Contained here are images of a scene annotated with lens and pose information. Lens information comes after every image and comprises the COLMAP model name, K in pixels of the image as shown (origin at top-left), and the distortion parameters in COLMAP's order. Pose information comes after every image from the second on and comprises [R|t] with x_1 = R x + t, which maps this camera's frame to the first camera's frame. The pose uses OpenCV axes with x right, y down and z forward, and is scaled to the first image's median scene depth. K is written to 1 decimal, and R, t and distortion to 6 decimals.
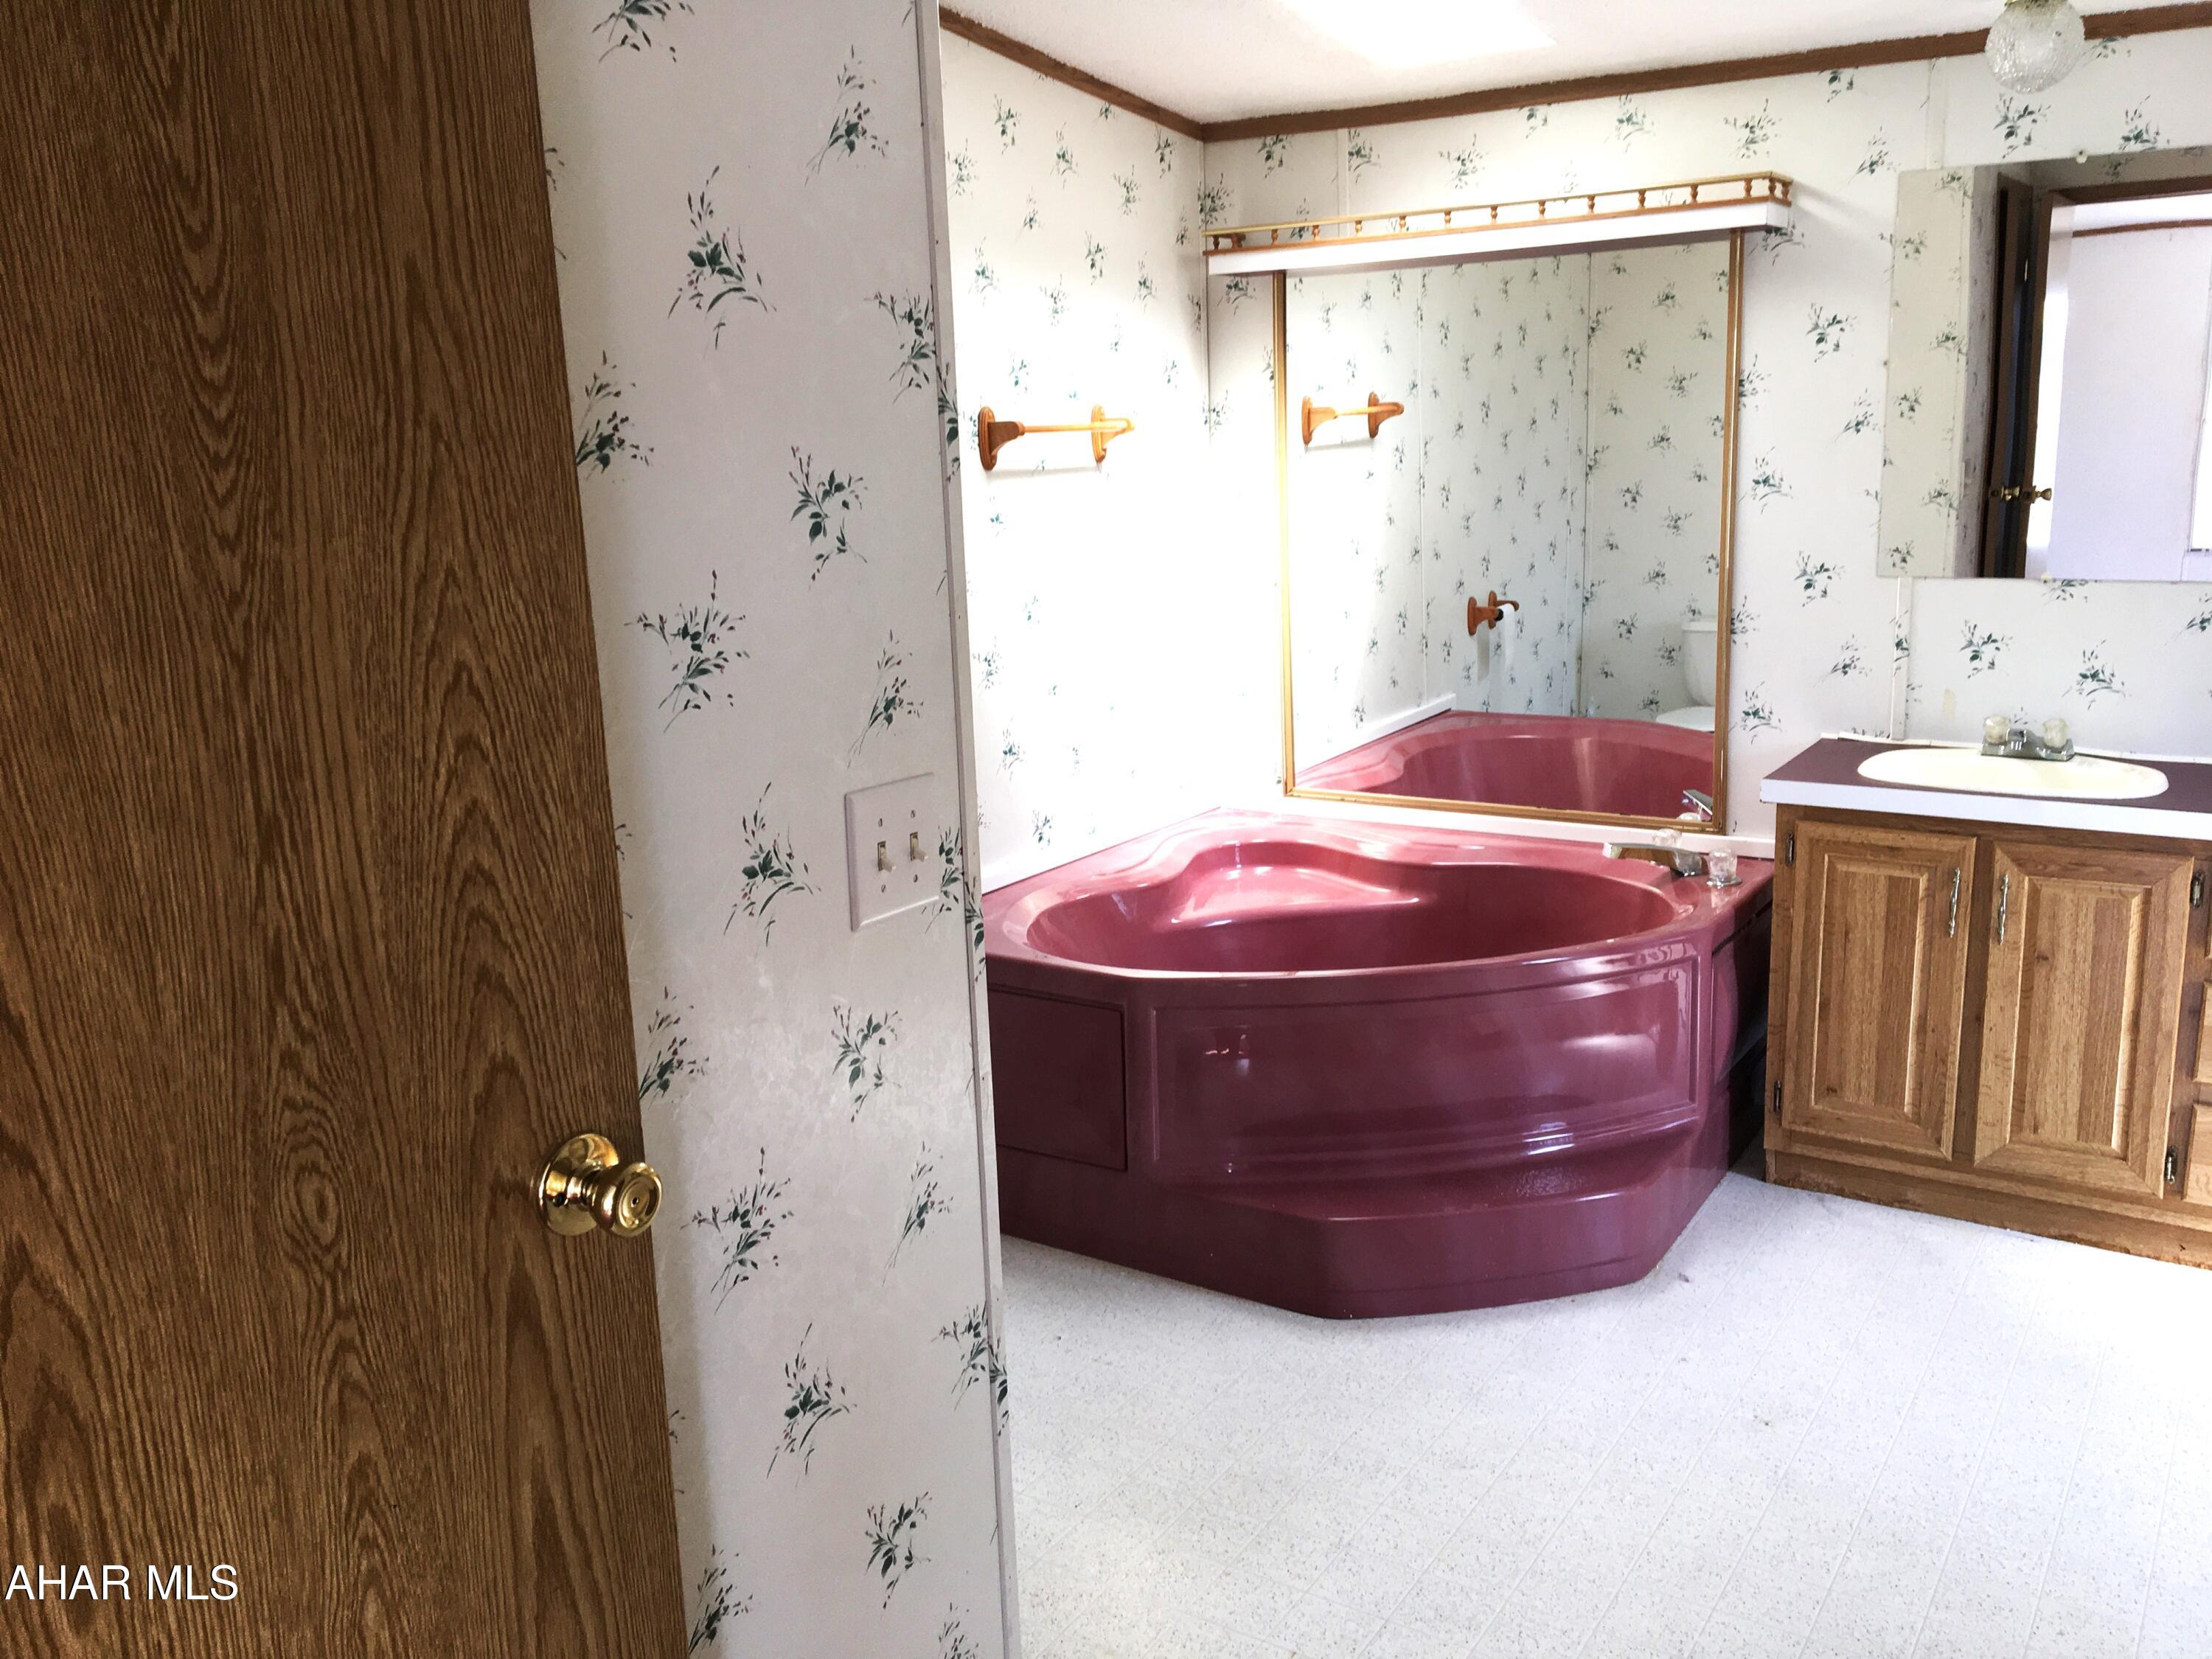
lens RADIAL K [[1855.9, 0, 1098.8], [0, 1855.9, 824.5], [0, 0, 1]] dist [0.080945, -0.130535]
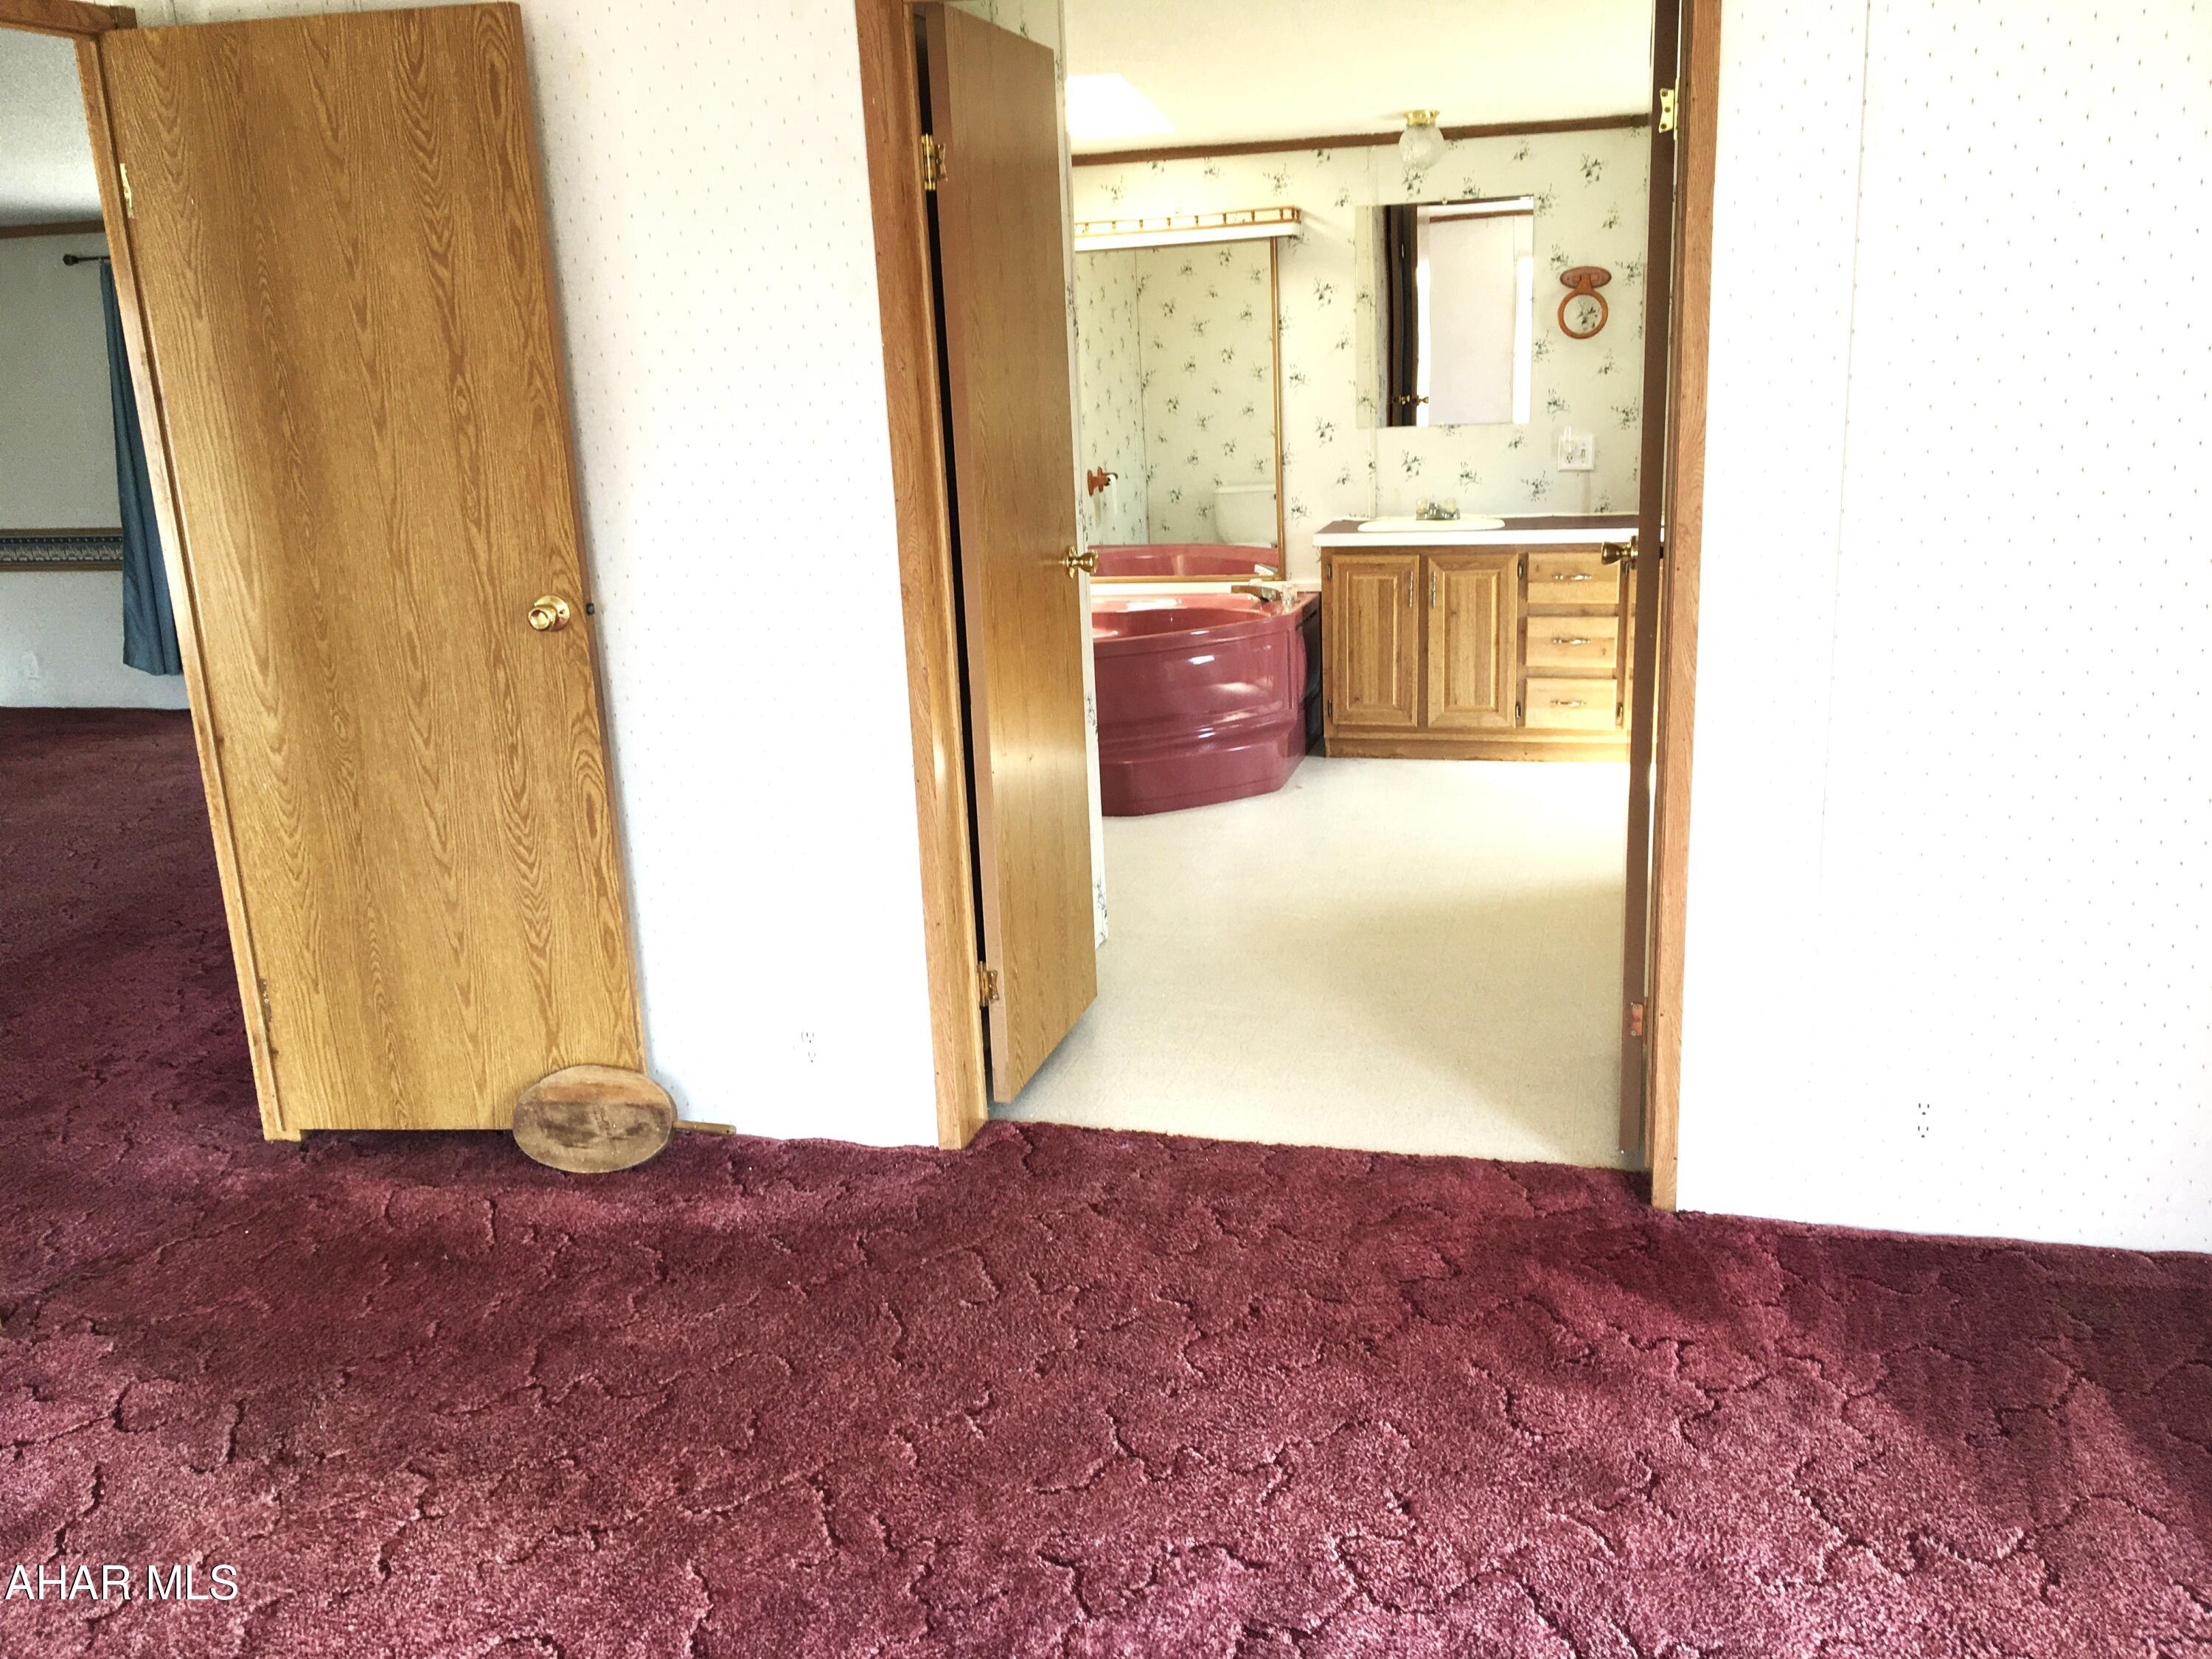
lens RADIAL K [[1855.9, 0, 1098.8], [0, 1855.9, 824.5], [0, 0, 1]] dist [0.080945, -0.130535]
pose [[0.954113, -0.080794, 0.288342, -0.408325], [0.074253, 0.996674, 0.033570, 0.185390], [-0.290095, -0.010619, 0.956939, -0.719922]]
